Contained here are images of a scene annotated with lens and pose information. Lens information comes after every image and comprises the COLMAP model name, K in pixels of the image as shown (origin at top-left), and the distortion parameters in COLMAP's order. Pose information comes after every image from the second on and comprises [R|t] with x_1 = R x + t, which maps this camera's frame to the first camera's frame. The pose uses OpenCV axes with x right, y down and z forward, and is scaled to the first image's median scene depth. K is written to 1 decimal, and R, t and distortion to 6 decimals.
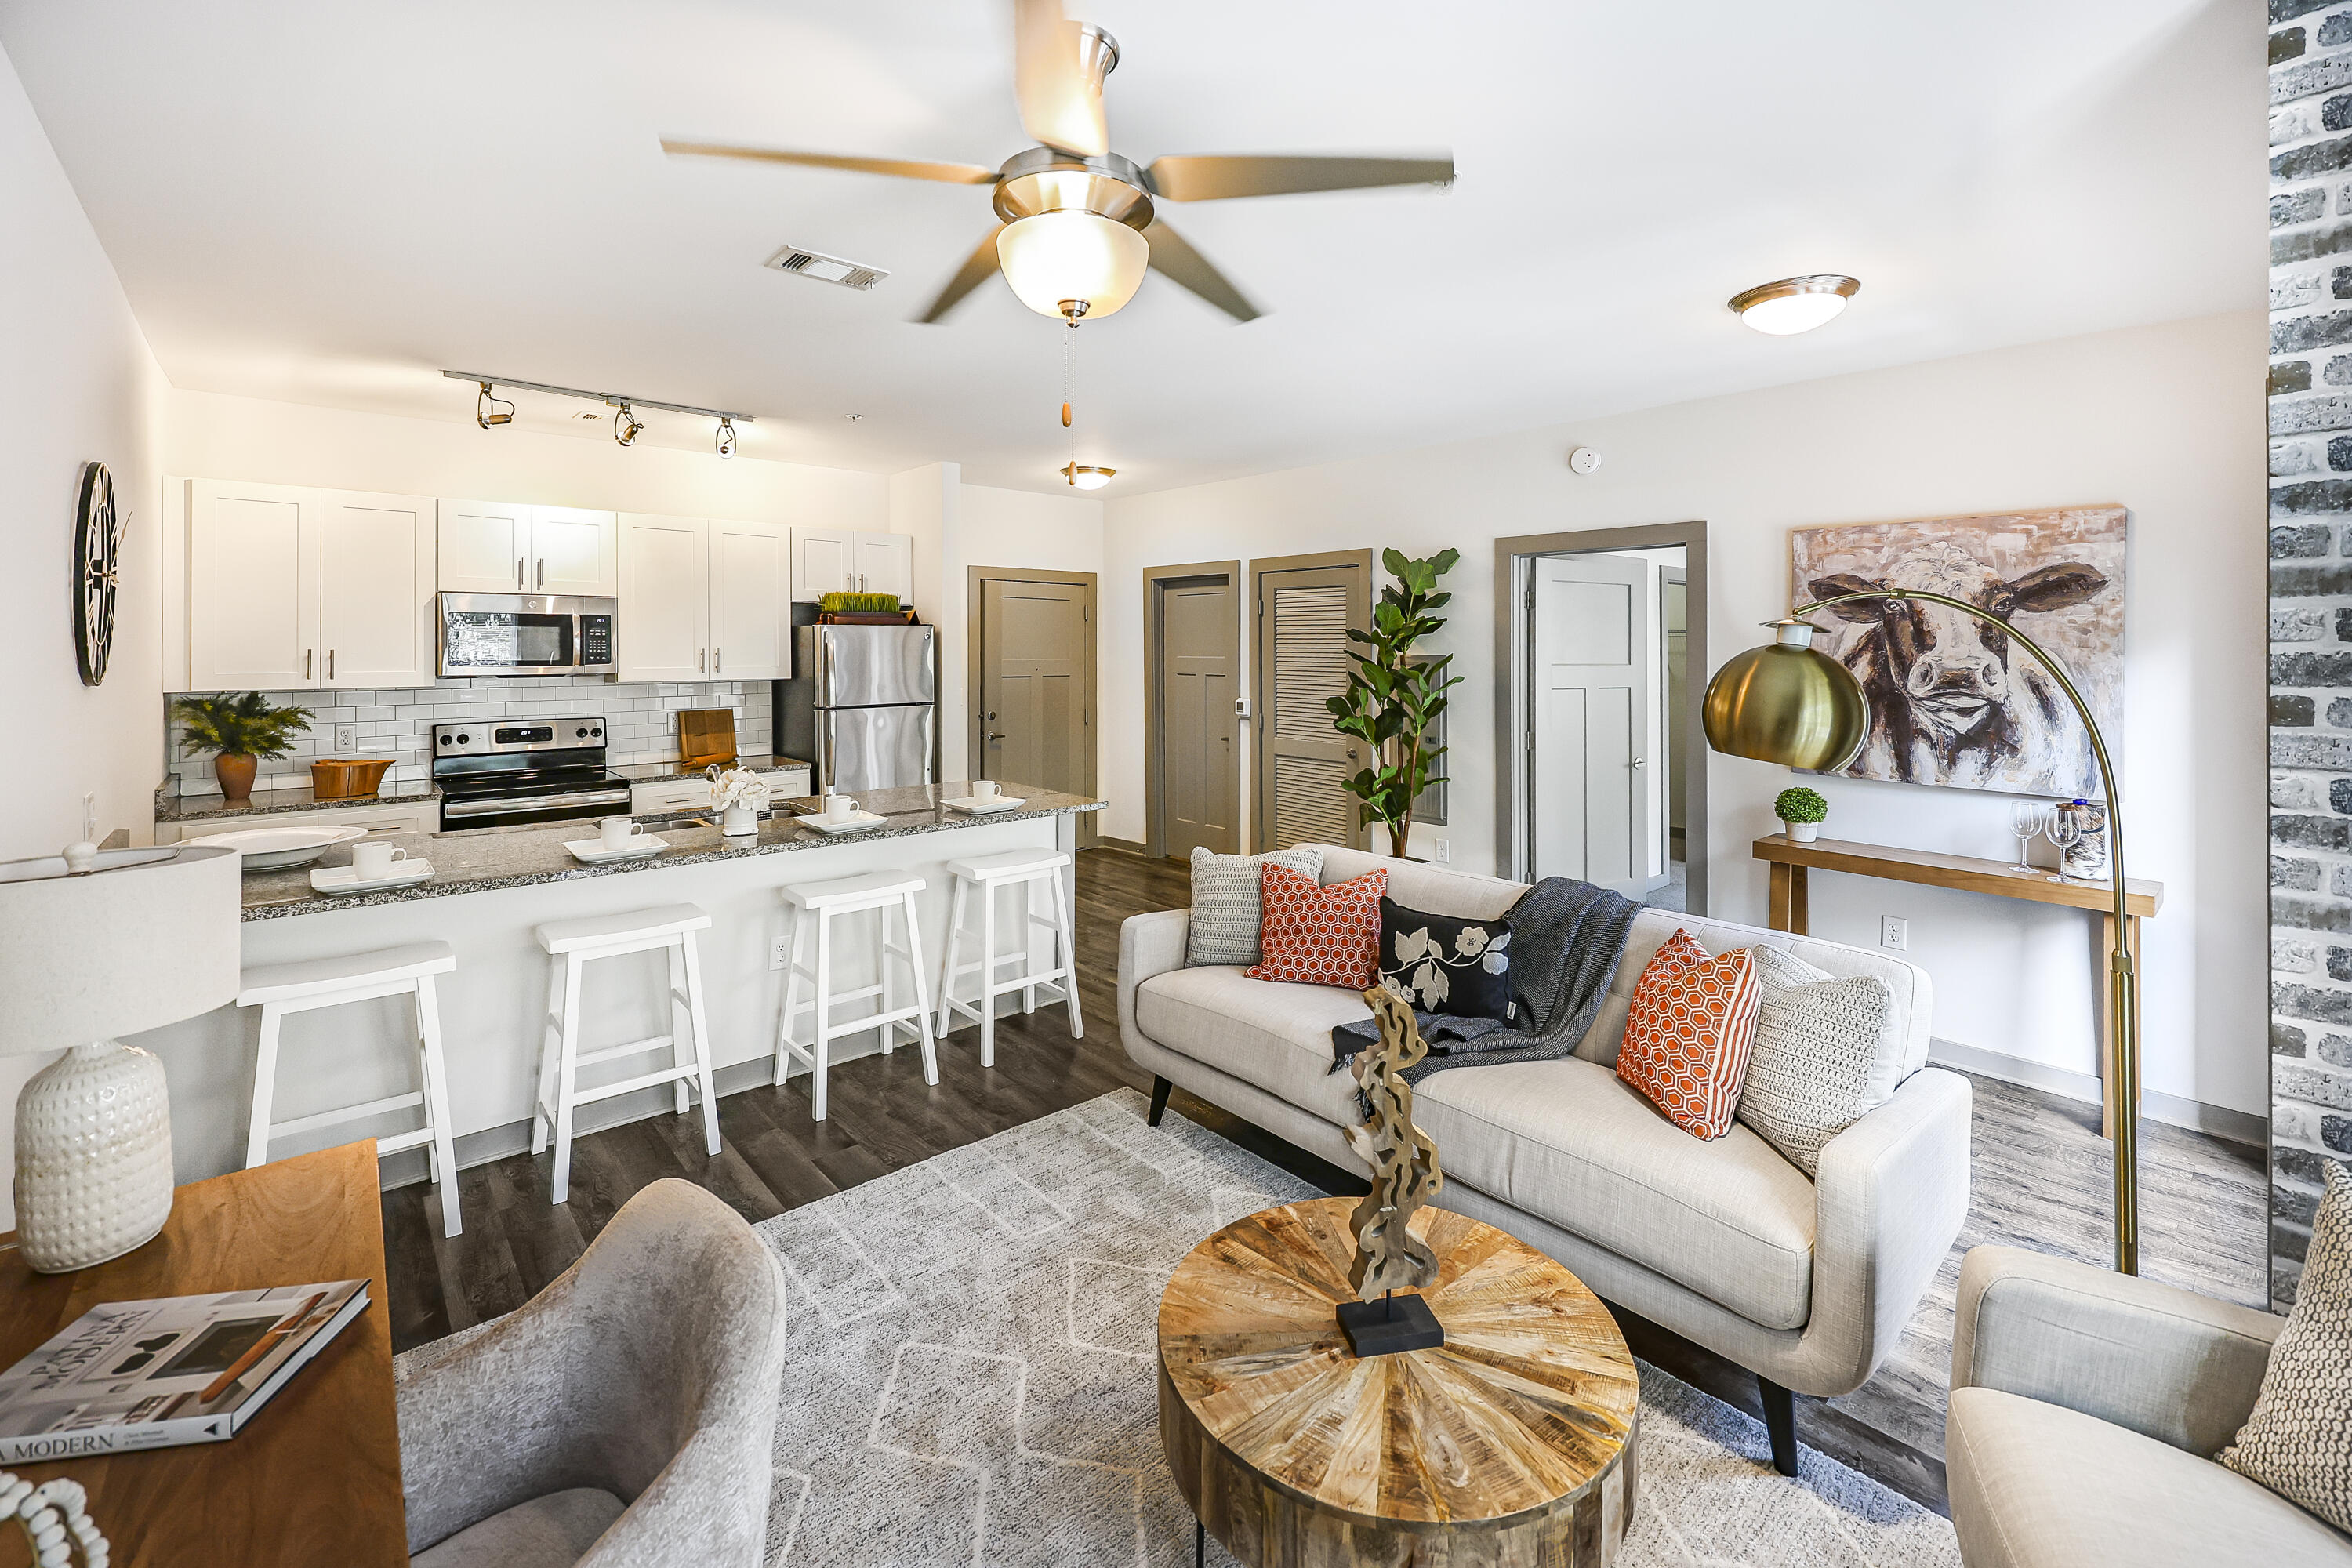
lens RADIAL K [[983.6, 0, 1178.4], [0, 983.6, 656.4], [0, 0, 1]] dist [0.003044, -0.000913]
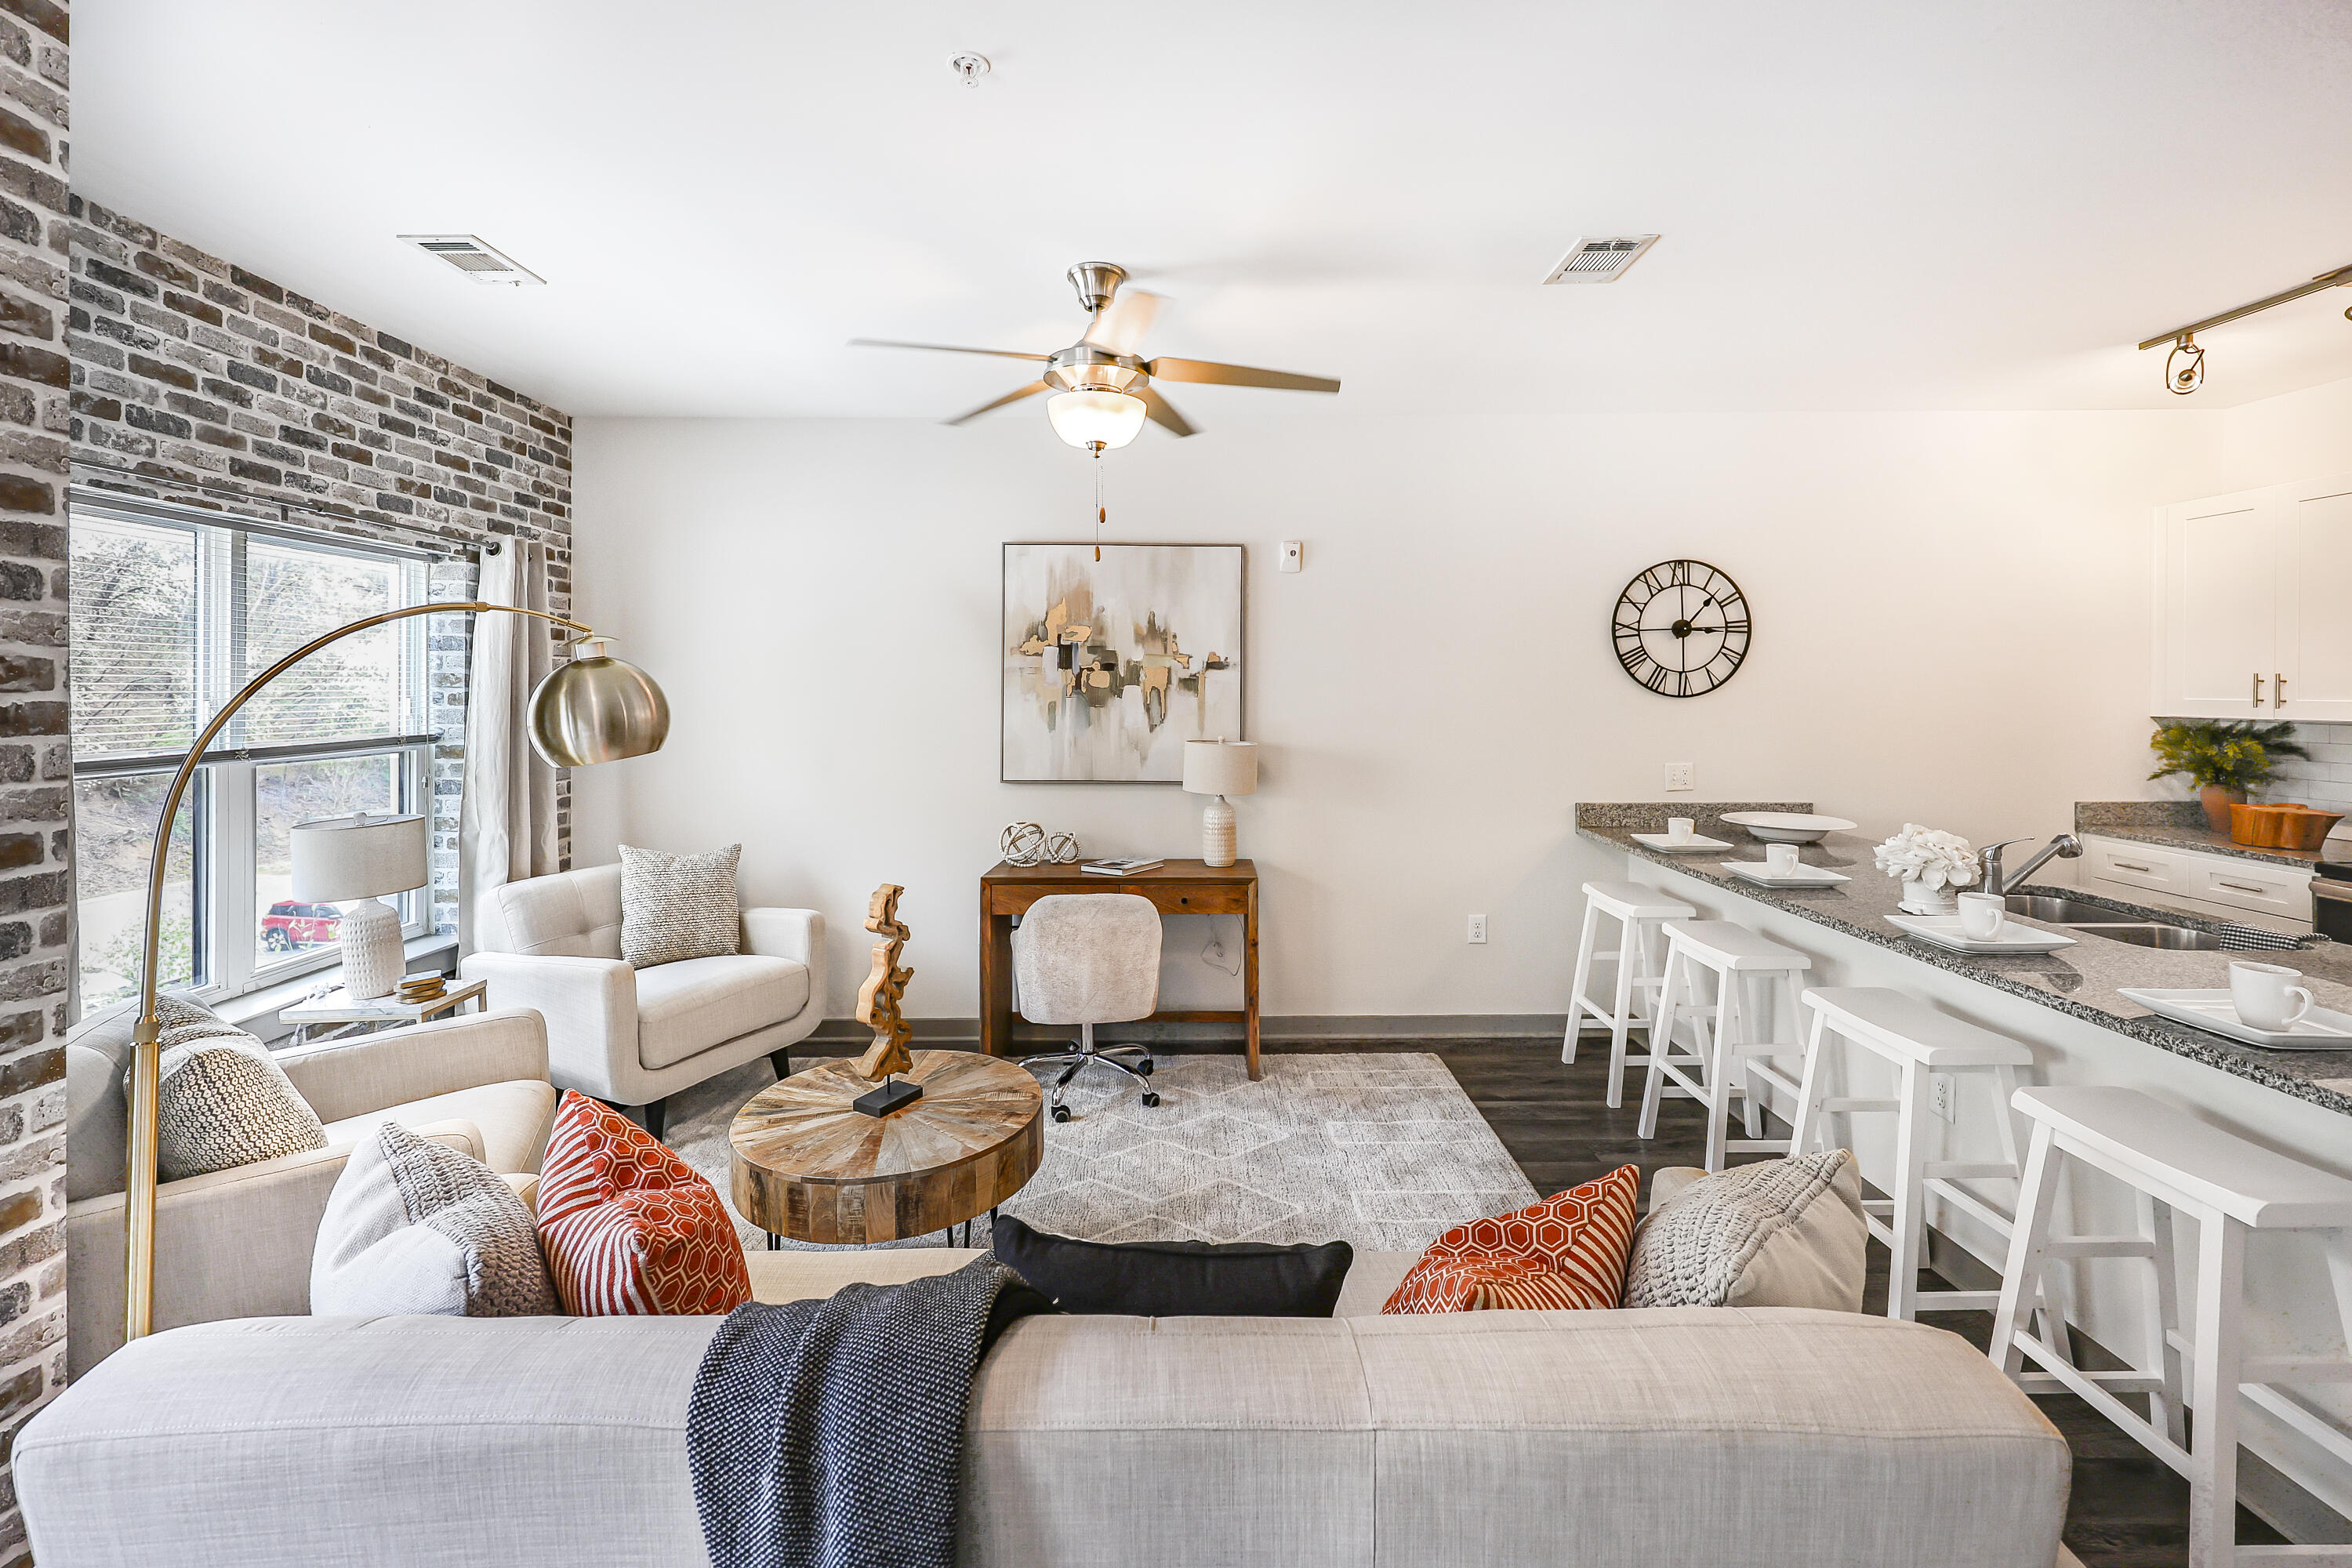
lens RADIAL K [[983.6, 0, 1171.0], [0, 983.6, 696.5], [0, 0, 1]] dist [0.003044, -0.000913]
pose [[-0.666901, 0.007853, -0.745105, 0.419144], [-0.008072, 0.999810, 0.017763, 0.005621], [0.745102, 0.017861, -0.666711, 0.893487]]
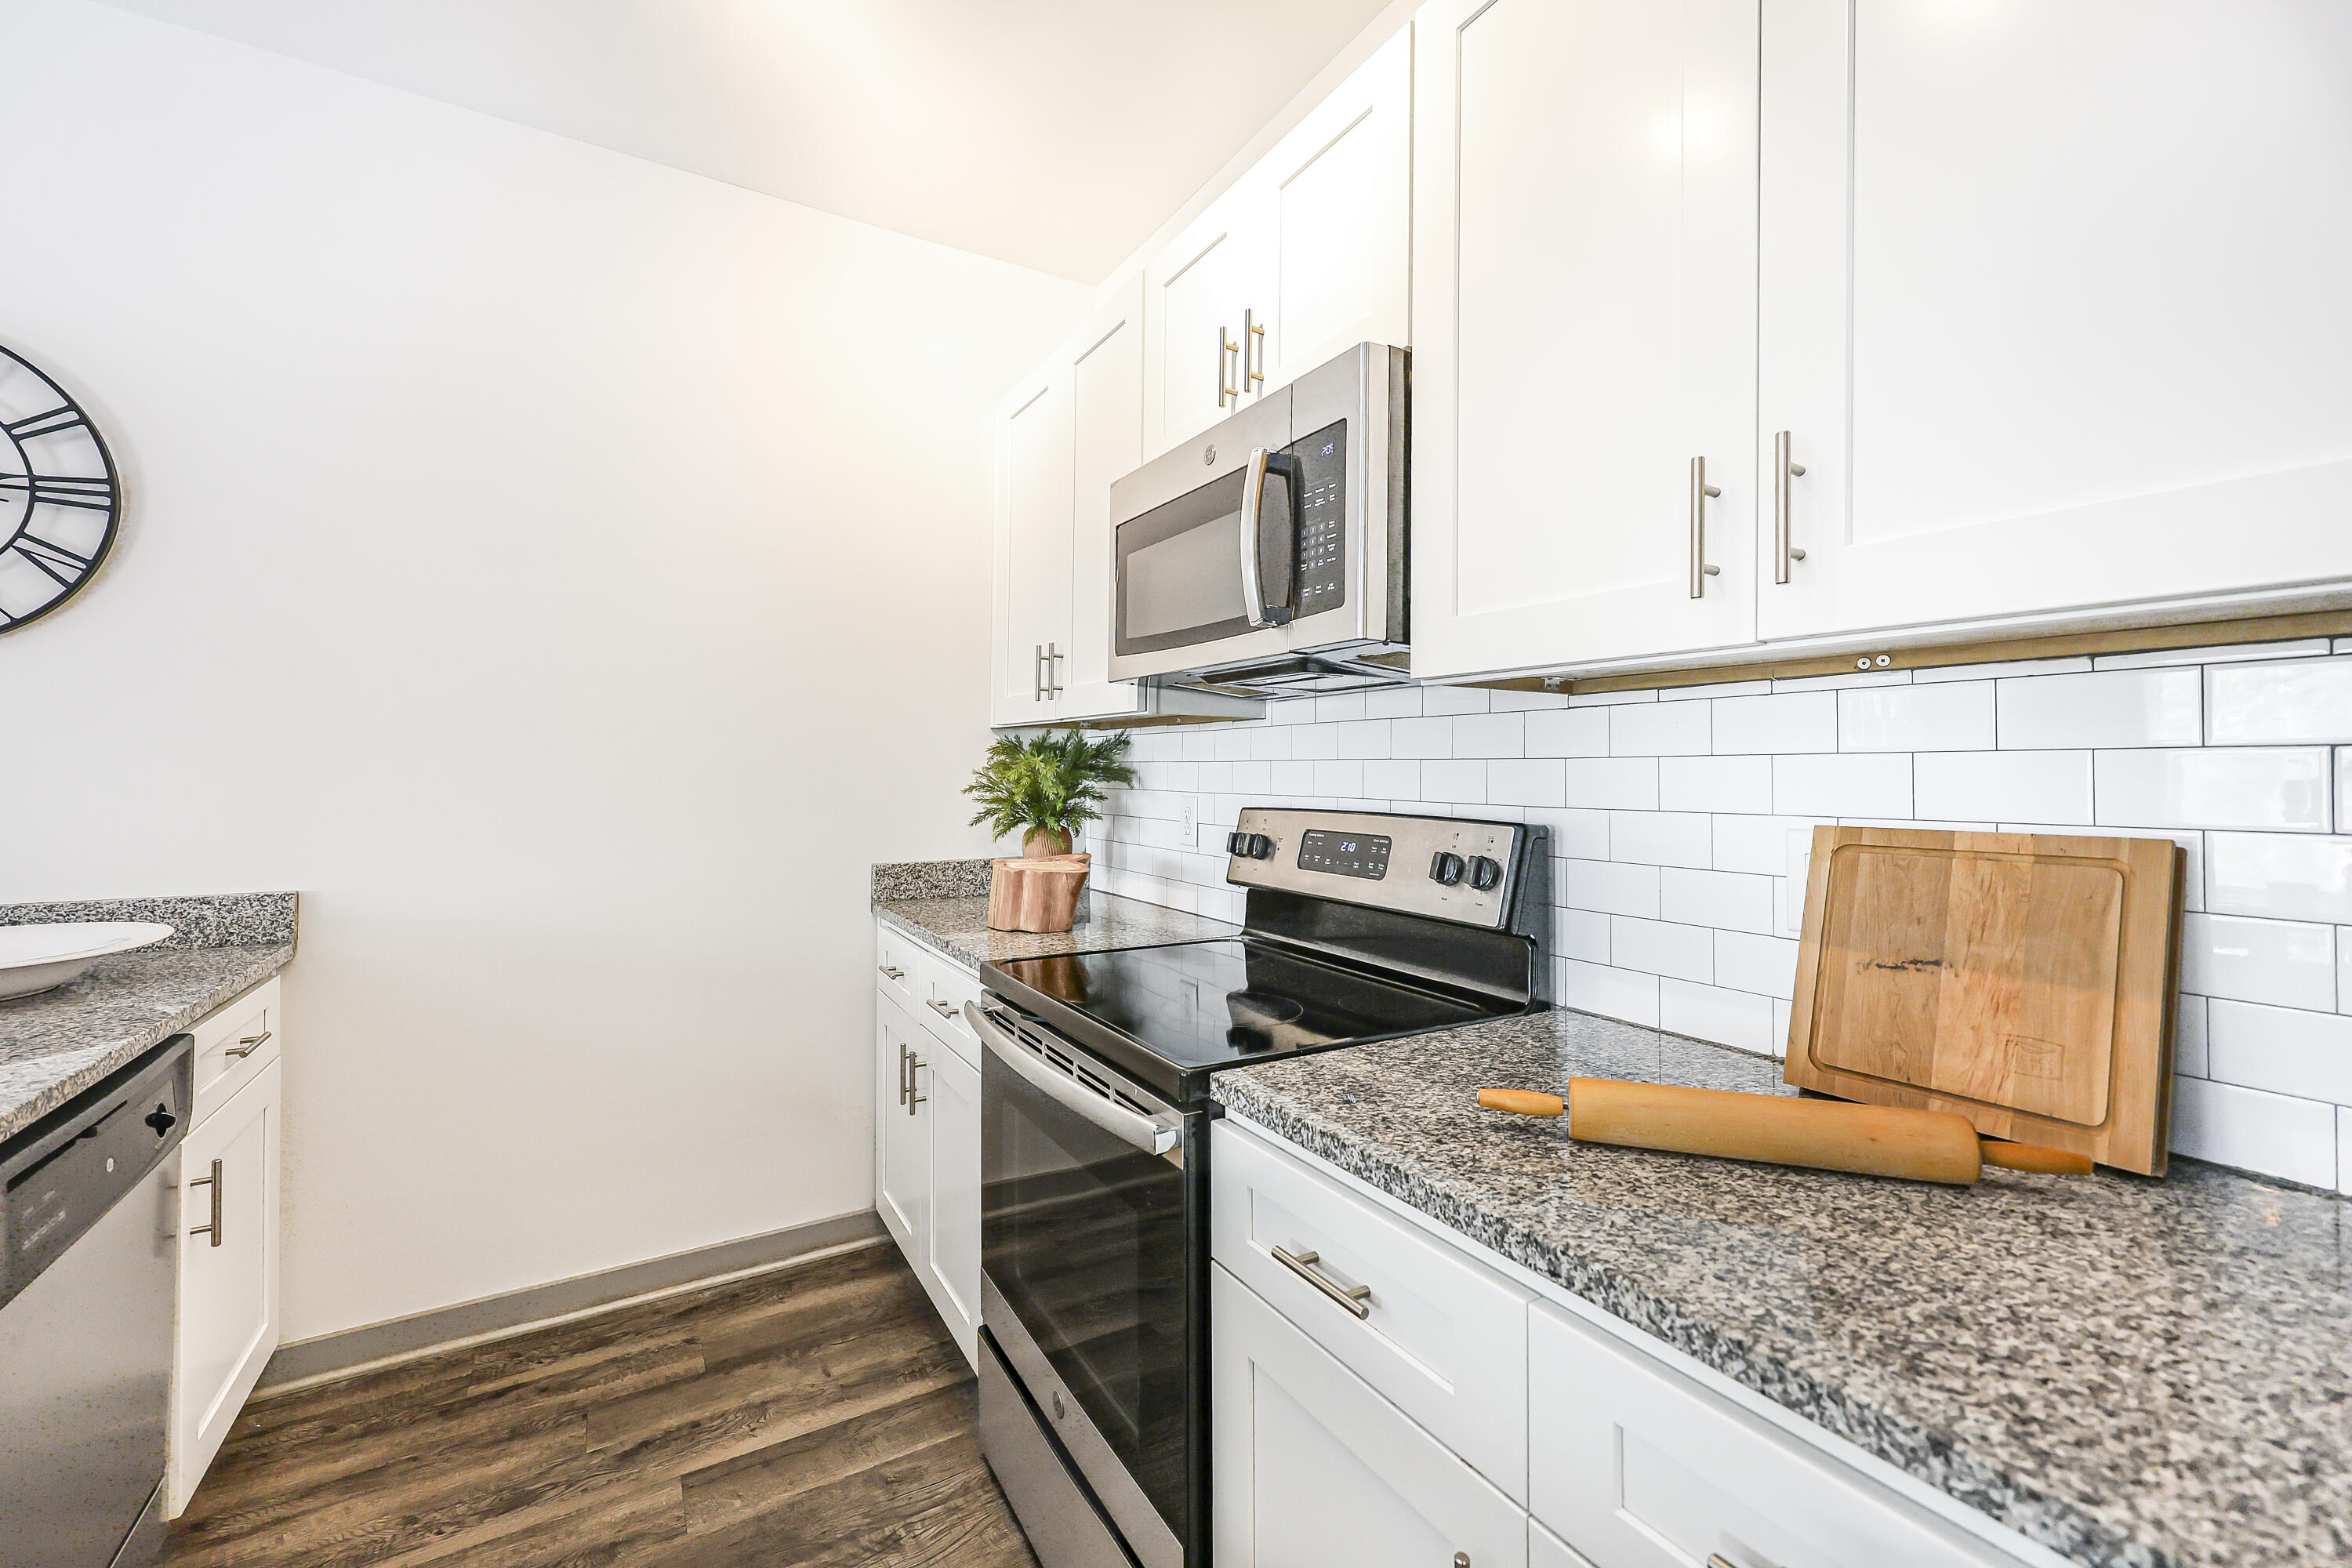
lens RADIAL K [[983.6, 0, 1175.7], [0, 983.6, 754.3], [0, 0, 1]] dist [0.003044, -0.000913]
pose [[-0.191111, -0.015822, -0.981441, -0.382552], [-0.016974, 0.999774, -0.012812, 0.060521], [0.981422, 0.014211, -0.191336, 1.216047]]
